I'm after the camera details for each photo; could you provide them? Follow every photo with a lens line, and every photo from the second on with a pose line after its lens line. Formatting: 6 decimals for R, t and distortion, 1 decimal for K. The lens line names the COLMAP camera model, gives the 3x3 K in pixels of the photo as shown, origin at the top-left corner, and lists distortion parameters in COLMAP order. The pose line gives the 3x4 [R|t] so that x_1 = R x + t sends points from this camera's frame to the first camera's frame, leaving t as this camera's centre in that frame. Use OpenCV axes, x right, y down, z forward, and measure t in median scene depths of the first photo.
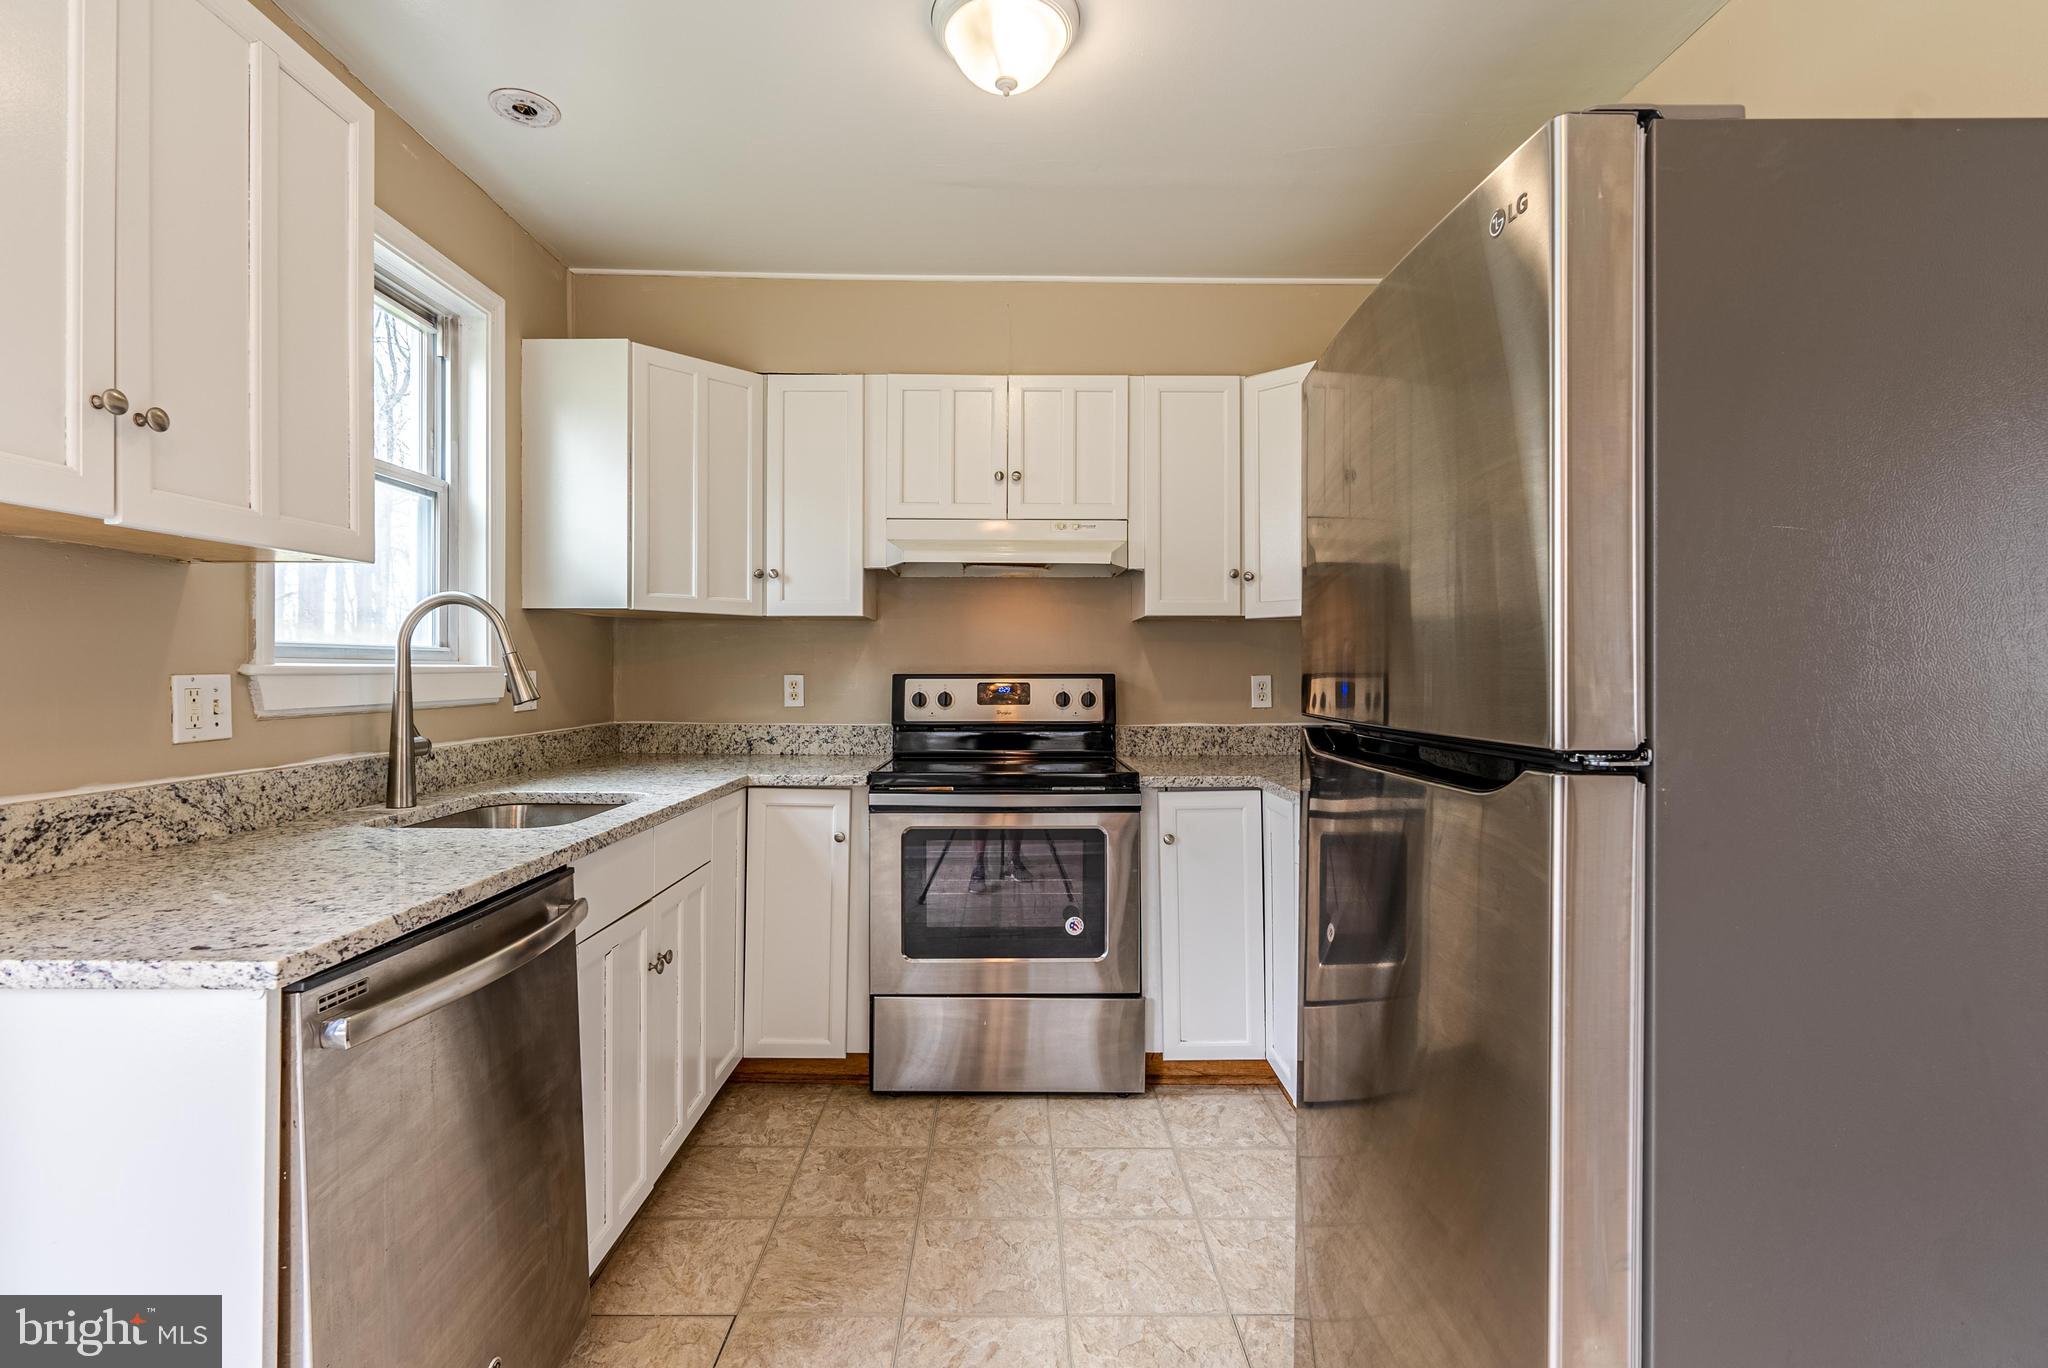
lens RADIAL K [[943.1, 0, 1016.5], [0, 943.1, 669.8], [0, 0, 1]] dist [-0.007002, 0.001898]
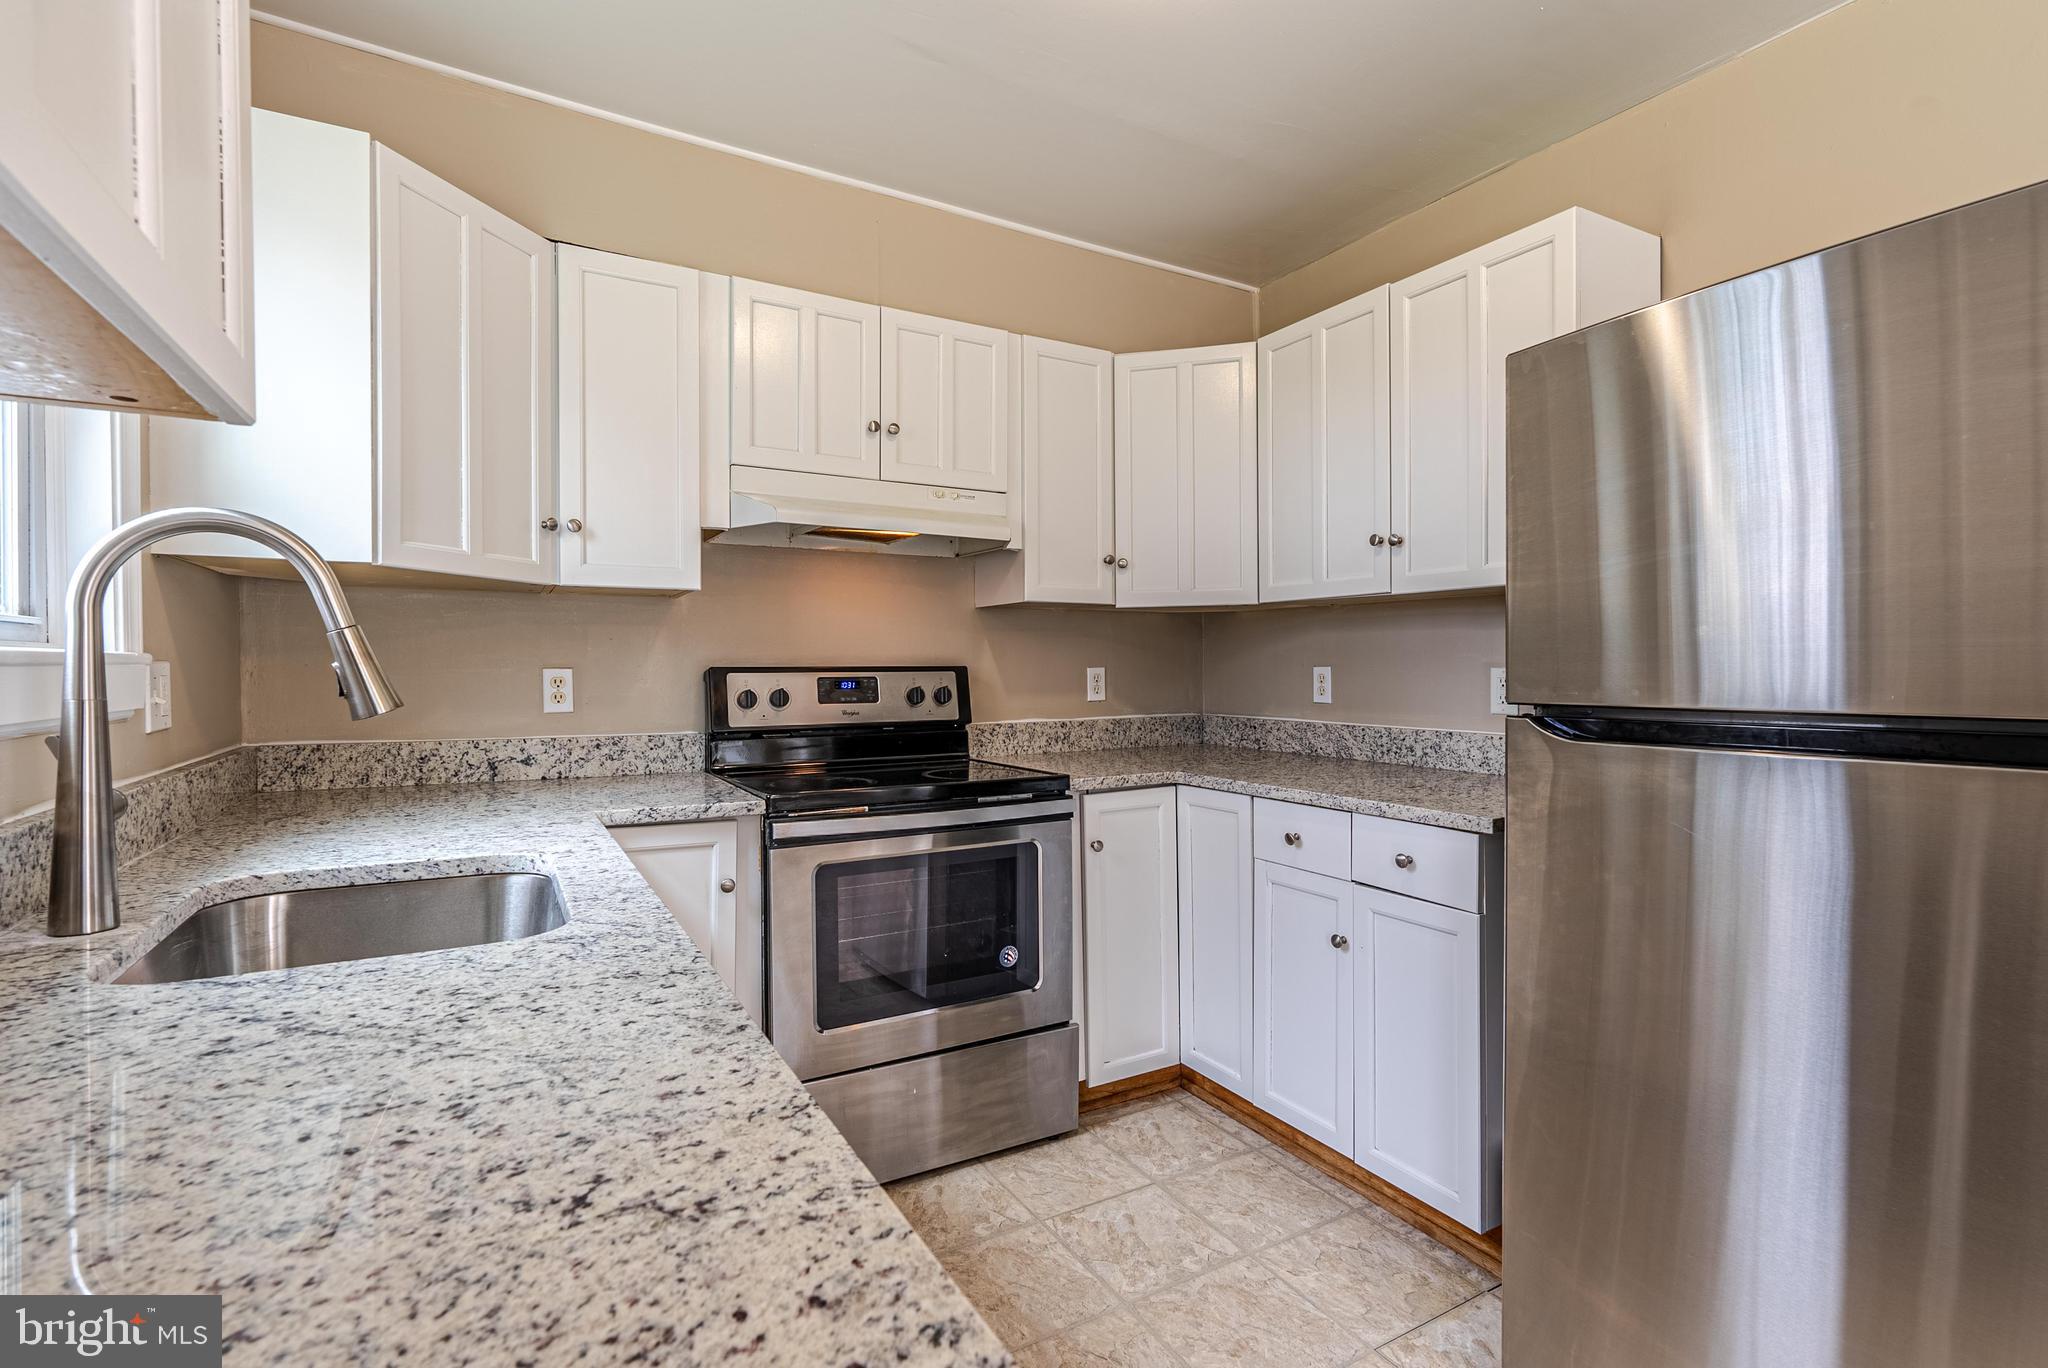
lens RADIAL K [[943.1, 0, 1034.7], [0, 943.1, 674.5], [0, 0, 1]] dist [-0.007002, 0.001898]
pose [[0.870746, -0.006873, 0.491685, -0.339652], [0.002255, 0.999948, 0.009983, 0.004367], [-0.491728, -0.007584, 0.870716, 0.235556]]
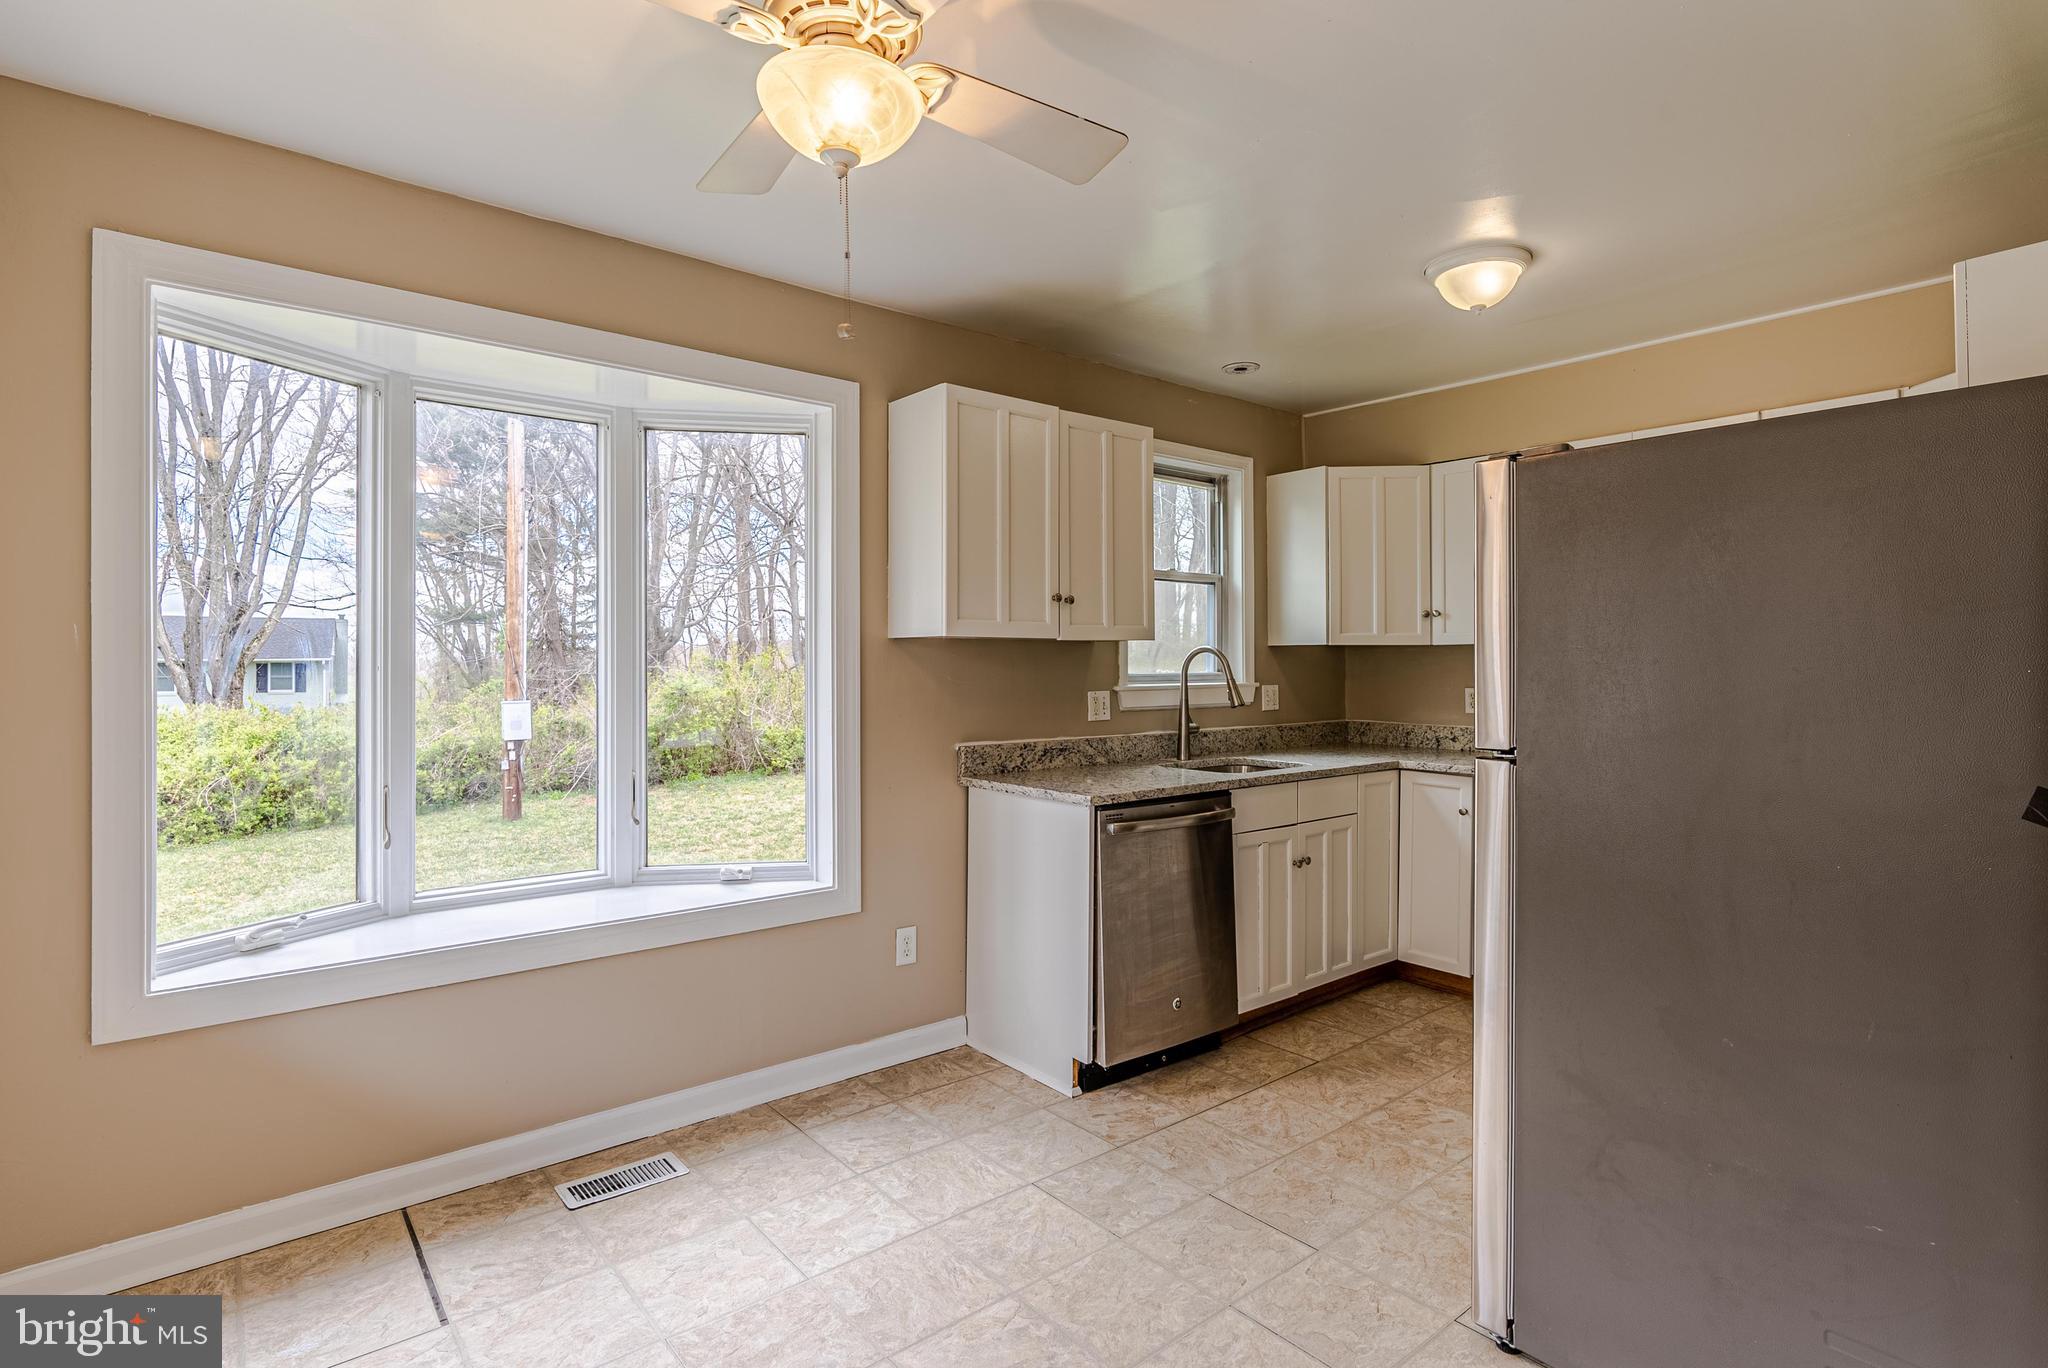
lens RADIAL K [[1005.1, 0, 1010.8], [0, 1005.1, 659.1], [0, 0, 1]] dist [-0.015867, -0.000596]
pose [[0.629767, -0.007138, -0.776751, 0.518522], [0.003754, 0.999974, -0.006145, -0.034484], [0.776775, 0.000954, 0.629777, -0.404660]]
